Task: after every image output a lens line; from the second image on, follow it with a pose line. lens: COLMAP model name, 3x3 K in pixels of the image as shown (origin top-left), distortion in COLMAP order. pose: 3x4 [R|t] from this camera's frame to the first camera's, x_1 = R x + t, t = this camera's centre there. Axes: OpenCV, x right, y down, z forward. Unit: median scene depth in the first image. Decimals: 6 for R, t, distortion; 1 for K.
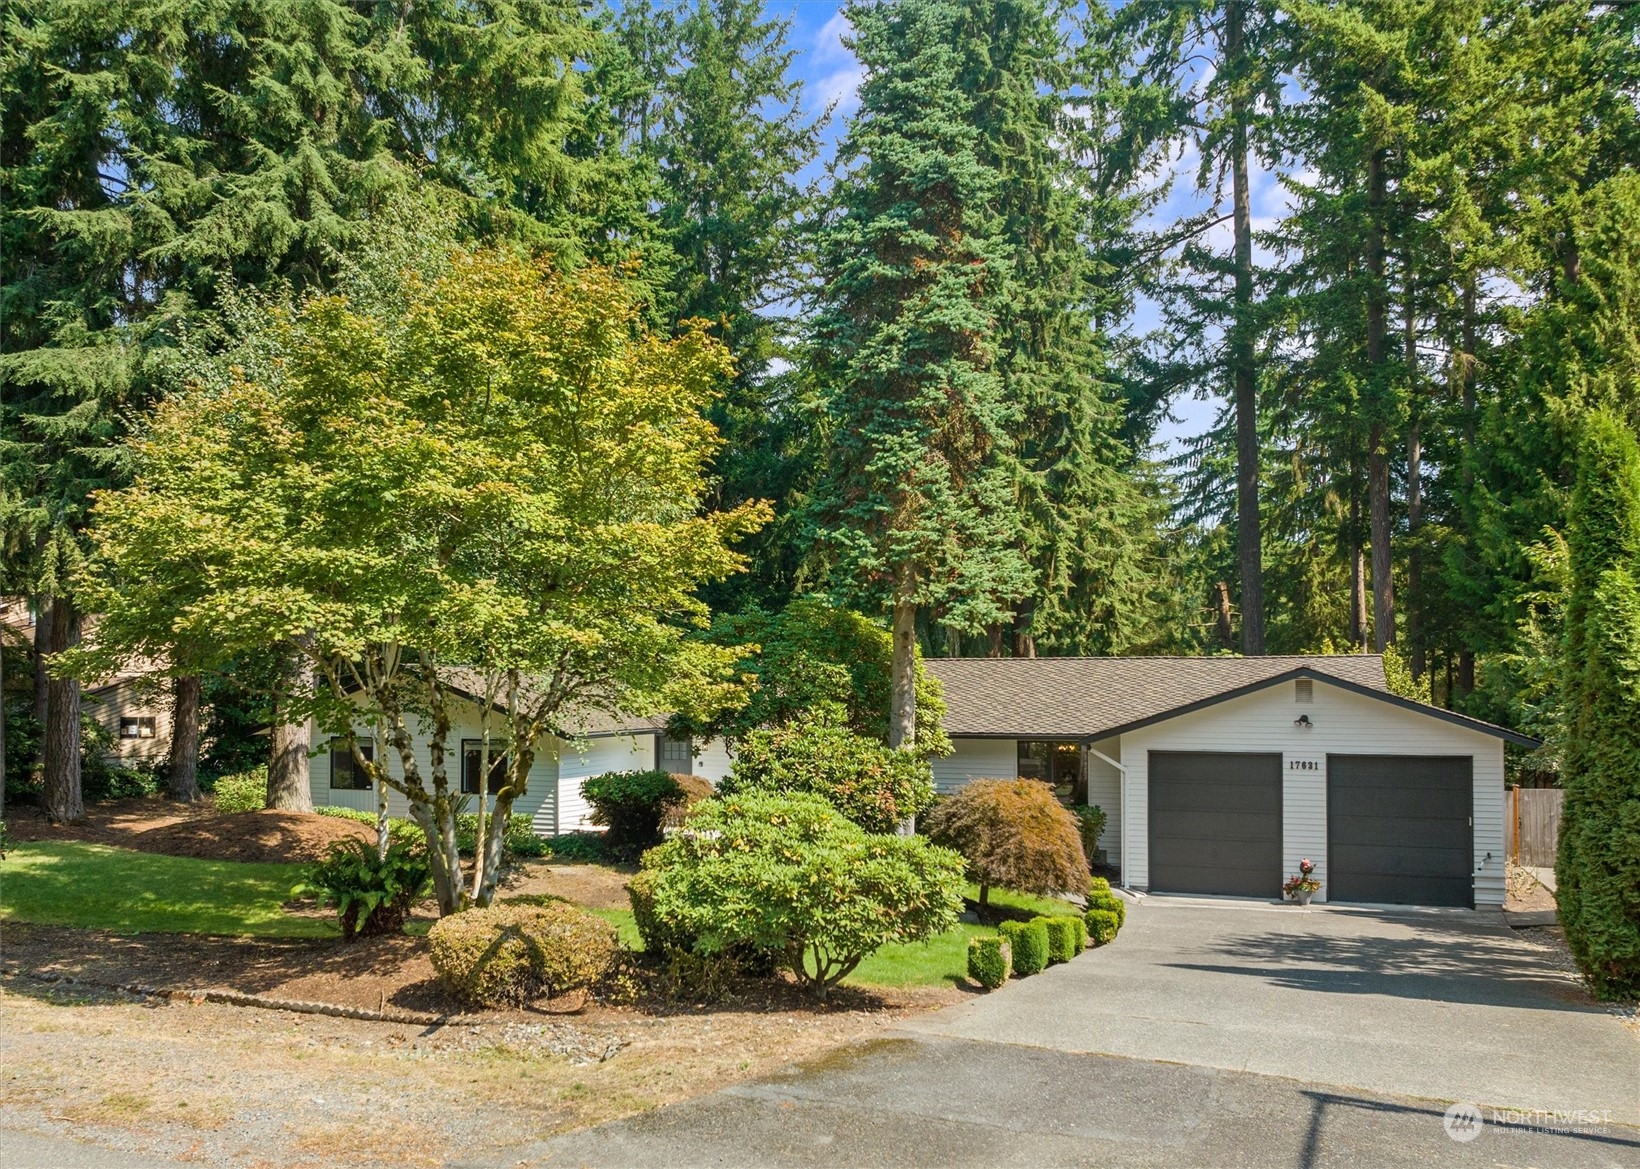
lens RADIAL K [[1014.3, 0, 819.6], [0, 1014.3, 645.1], [0, 0, 1]] dist [-0.019307, 0.000393]
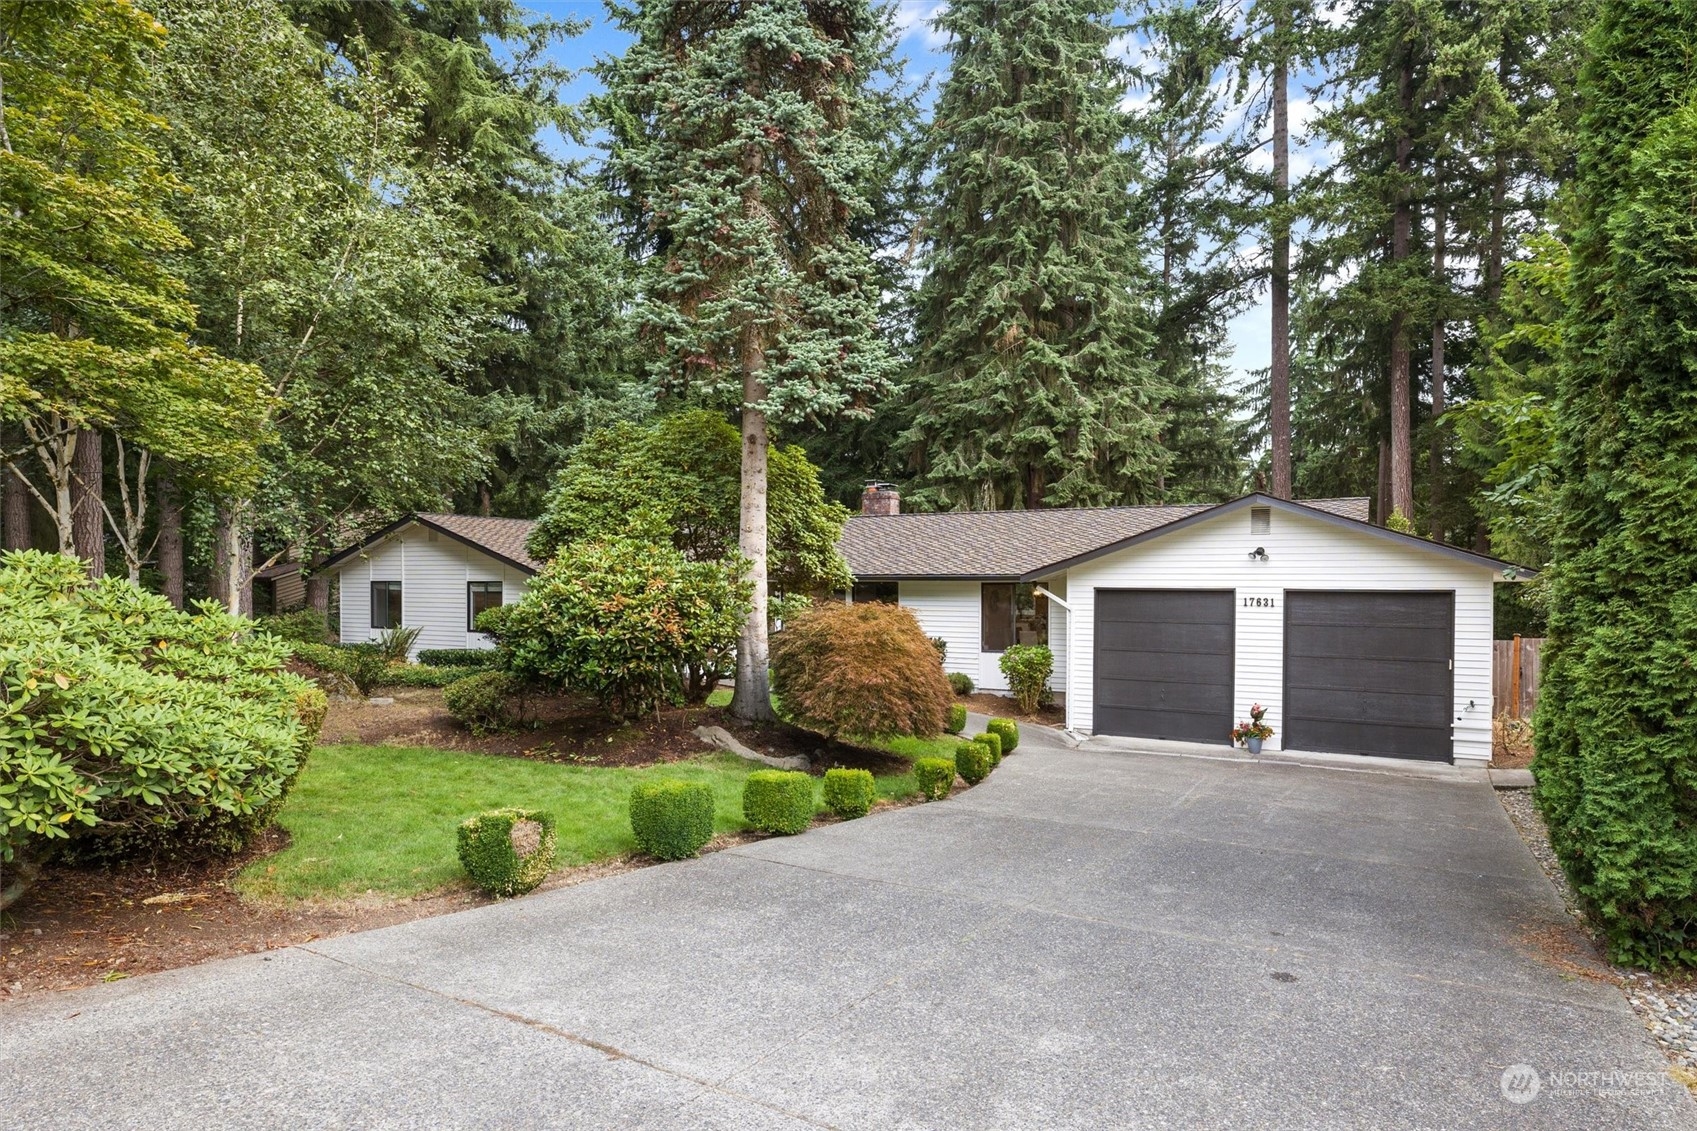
lens RADIAL K [[815.5, 0, 848.5], [0, 815.5, 565.5], [0, 0, 1]] dist [-0.001782, -0.000580]
pose [[0.995739, 0.000999, -0.092216, 0.176360], [0.003087, 0.999020, 0.044156, 0.051926], [0.092169, -0.044253, 0.994760, 0.230777]]
